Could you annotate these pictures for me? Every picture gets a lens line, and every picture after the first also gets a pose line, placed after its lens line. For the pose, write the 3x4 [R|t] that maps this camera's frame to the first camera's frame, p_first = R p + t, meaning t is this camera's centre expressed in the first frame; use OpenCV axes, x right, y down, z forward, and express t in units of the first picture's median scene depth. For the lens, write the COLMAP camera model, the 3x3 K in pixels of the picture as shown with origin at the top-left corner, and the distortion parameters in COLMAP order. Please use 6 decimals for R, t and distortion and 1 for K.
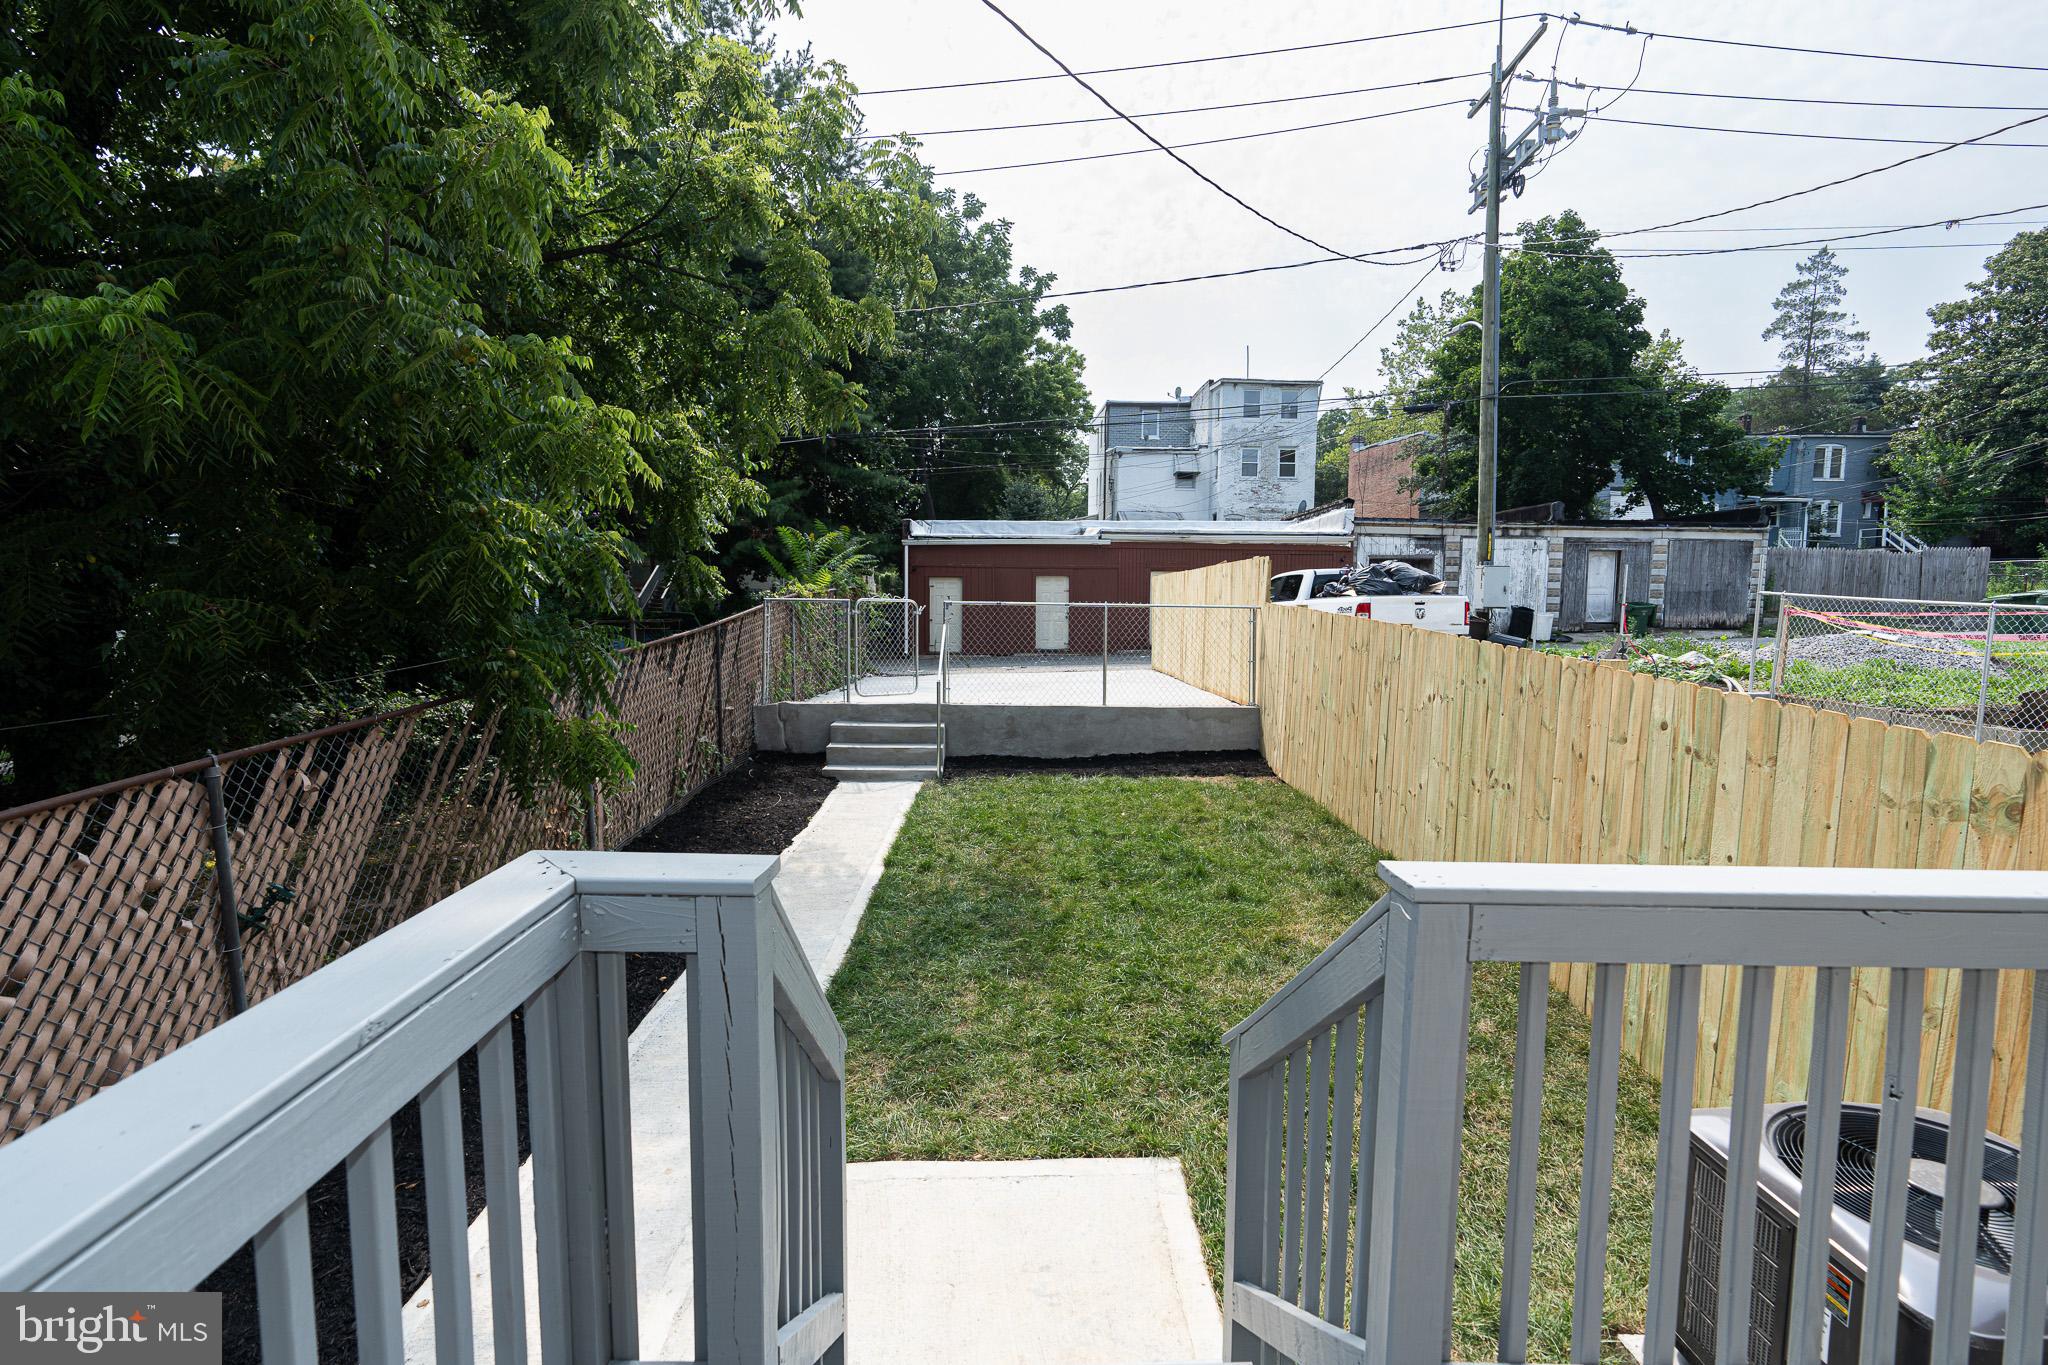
lens RADIAL K [[912.5, 0, 1024.4], [0, 912.5, 683.2], [0, 0, 1]] dist [-0.008677, 0.004178]
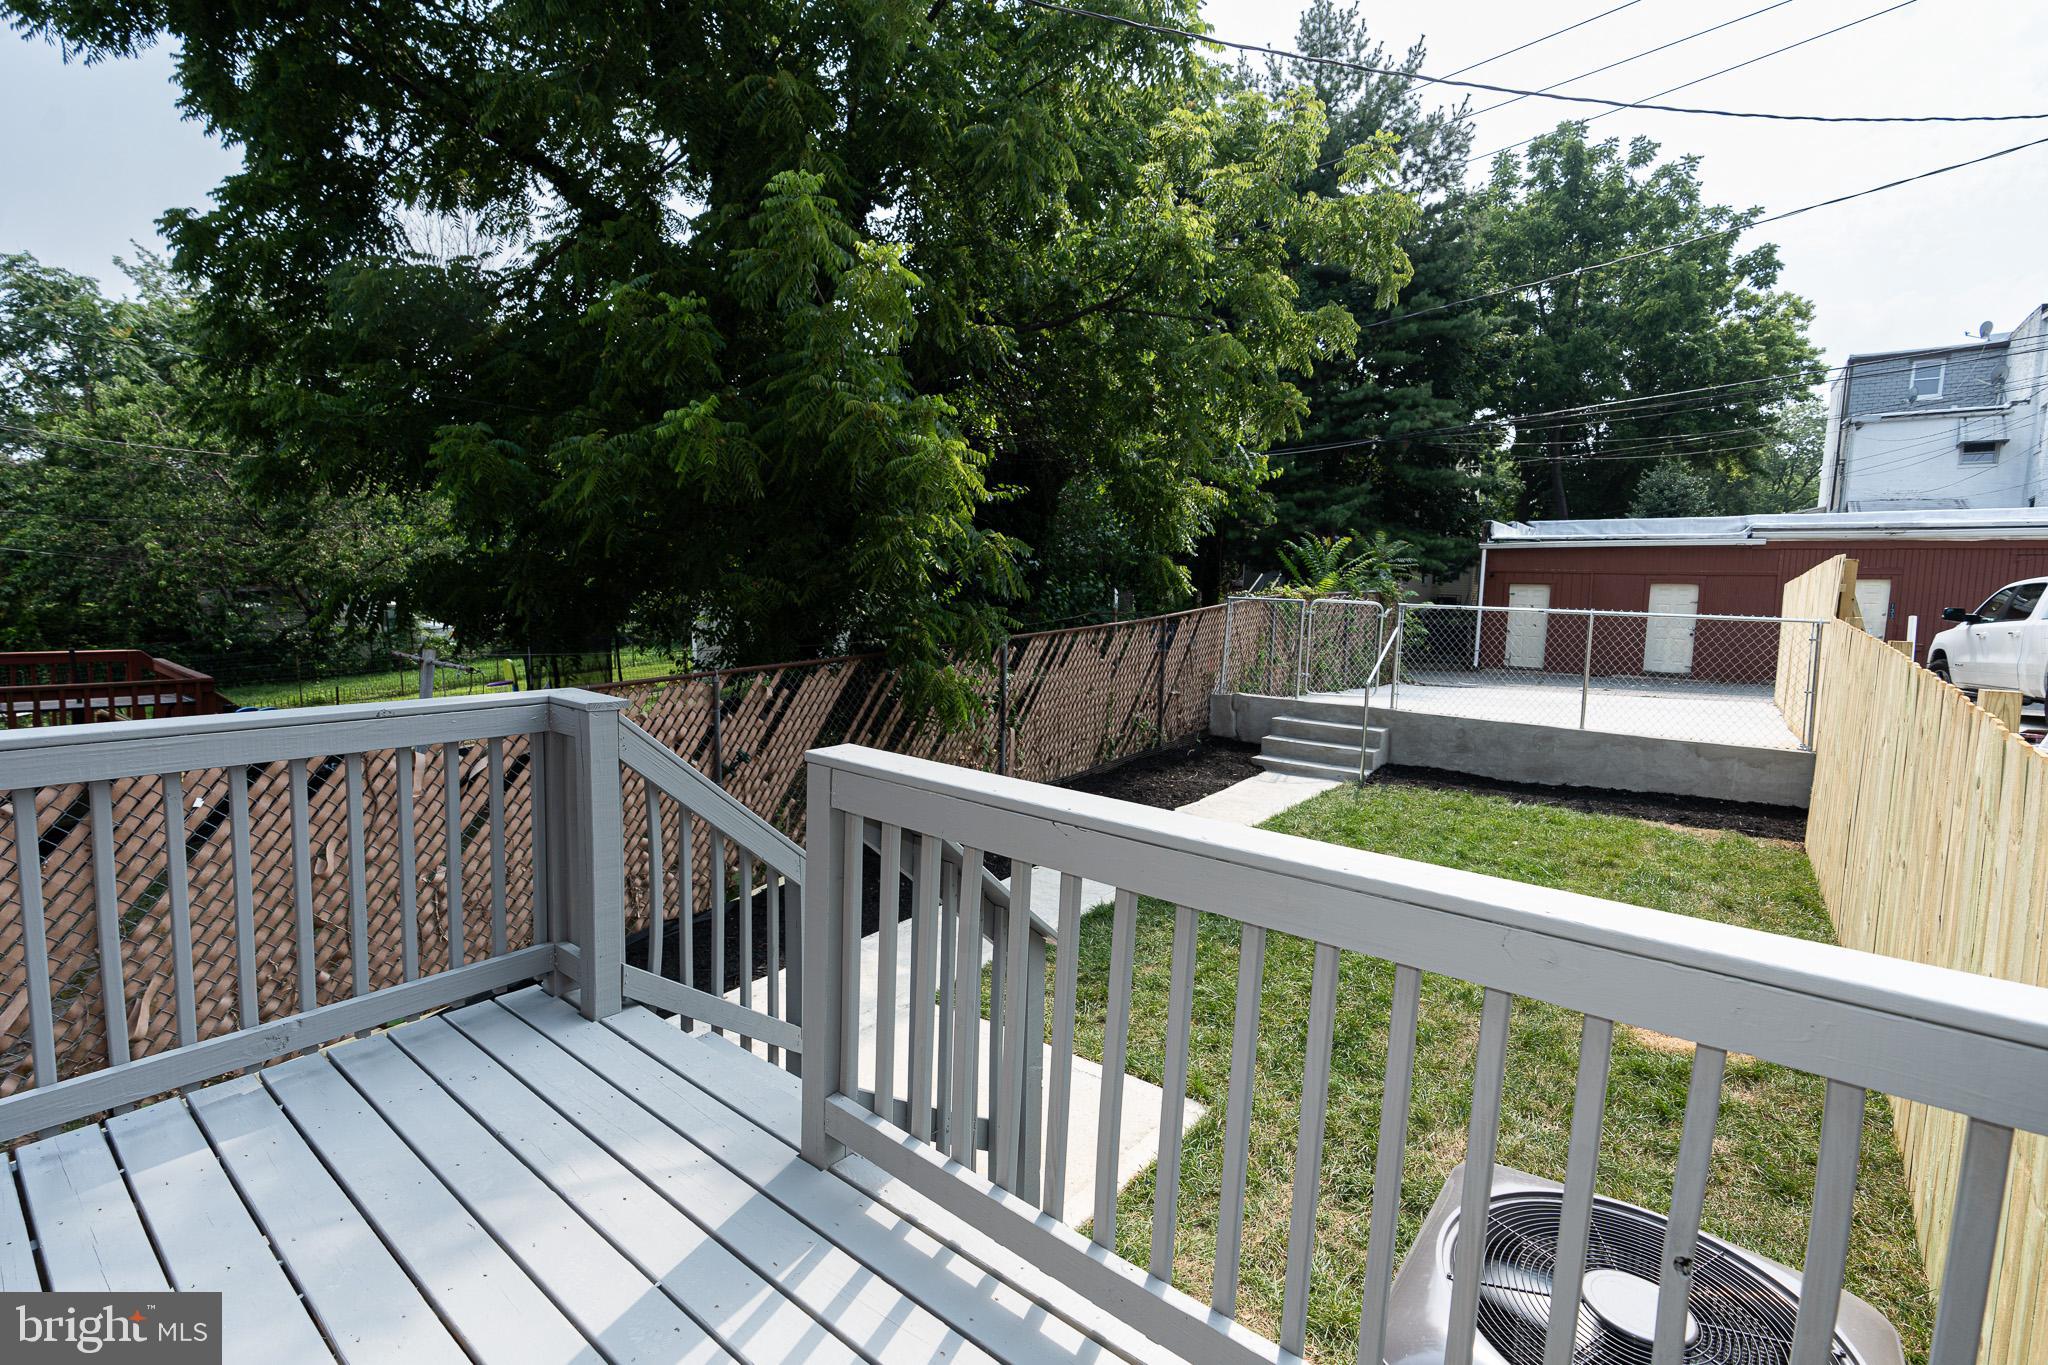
lens RADIAL K [[912.5, 0, 1034.1], [0, 912.5, 677.7], [0, 0, 1]] dist [-0.008677, 0.004178]
pose [[0.781829, 0.073450, -0.619151, 0.125266], [-0.082803, 0.996472, 0.013654, 0.004630], [0.617970, 0.040593, 0.785153, 0.004576]]
